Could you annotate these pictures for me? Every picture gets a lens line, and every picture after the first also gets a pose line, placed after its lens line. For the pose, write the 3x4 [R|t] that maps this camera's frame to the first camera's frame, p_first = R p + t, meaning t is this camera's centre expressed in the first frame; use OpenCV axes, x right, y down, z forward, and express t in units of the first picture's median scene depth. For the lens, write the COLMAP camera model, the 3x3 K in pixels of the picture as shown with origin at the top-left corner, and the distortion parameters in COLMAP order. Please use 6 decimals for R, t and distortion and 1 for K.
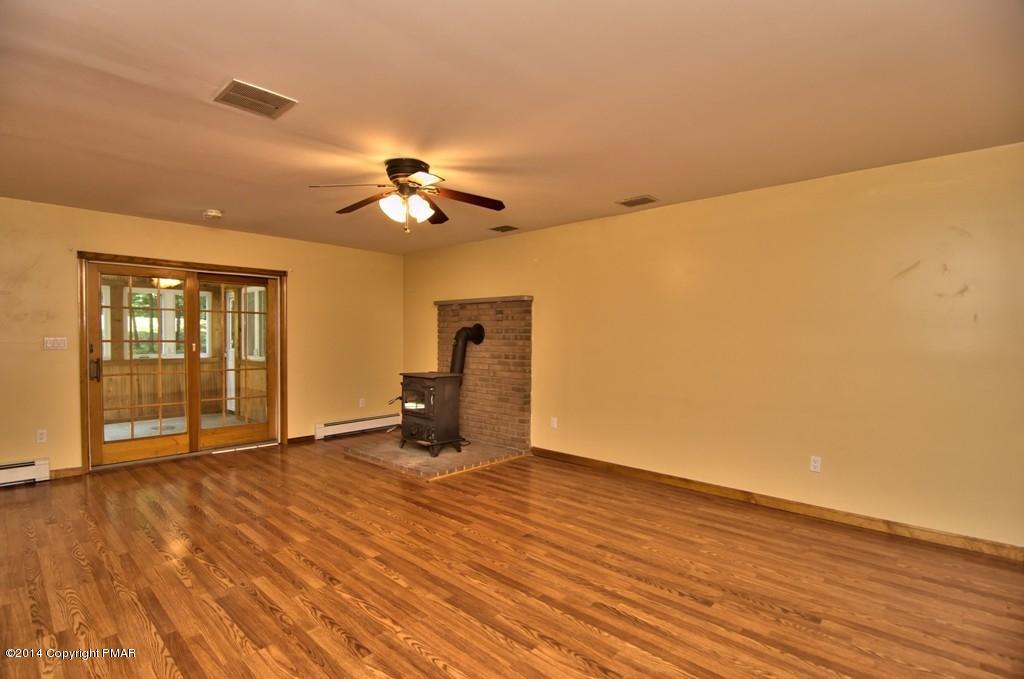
lens RADIAL K [[487.9, 0, 509.7], [0, 487.9, 347.8], [0, 0, 1]] dist [-0.003042, -0.009020]
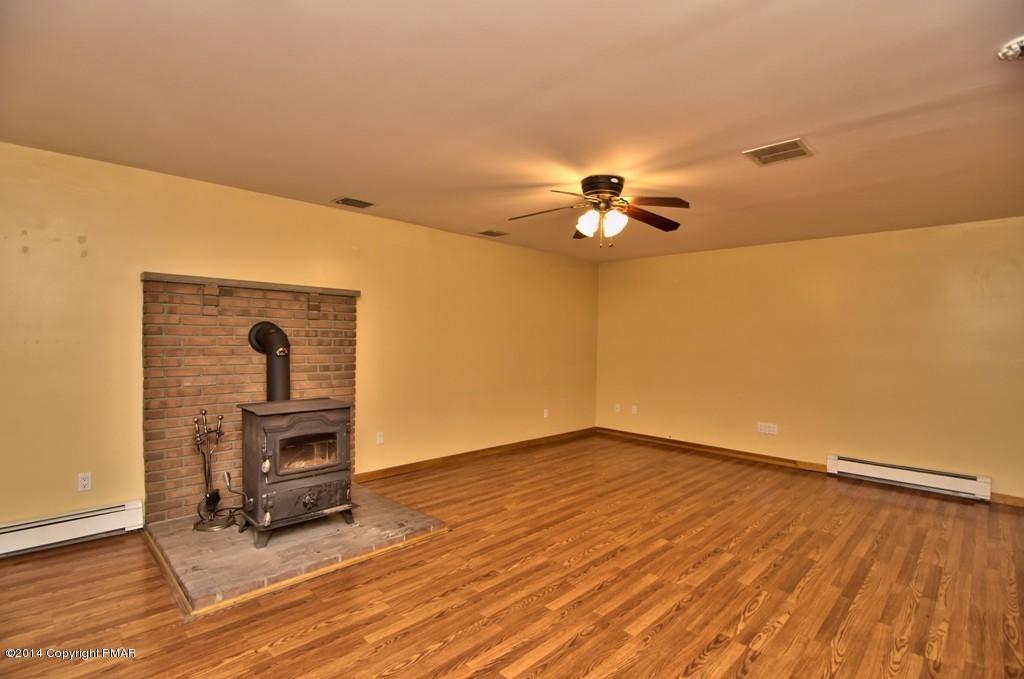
lens RADIAL K [[487.9, 0, 509.7], [0, 487.9, 347.8], [0, 0, 1]] dist [-0.003042, -0.009020]
pose [[0.033067, -0.026891, 0.999091, -1.268670], [0.005012, 0.999630, 0.026739, -0.054041], [-0.999441, 0.004123, 0.033189, 1.181343]]
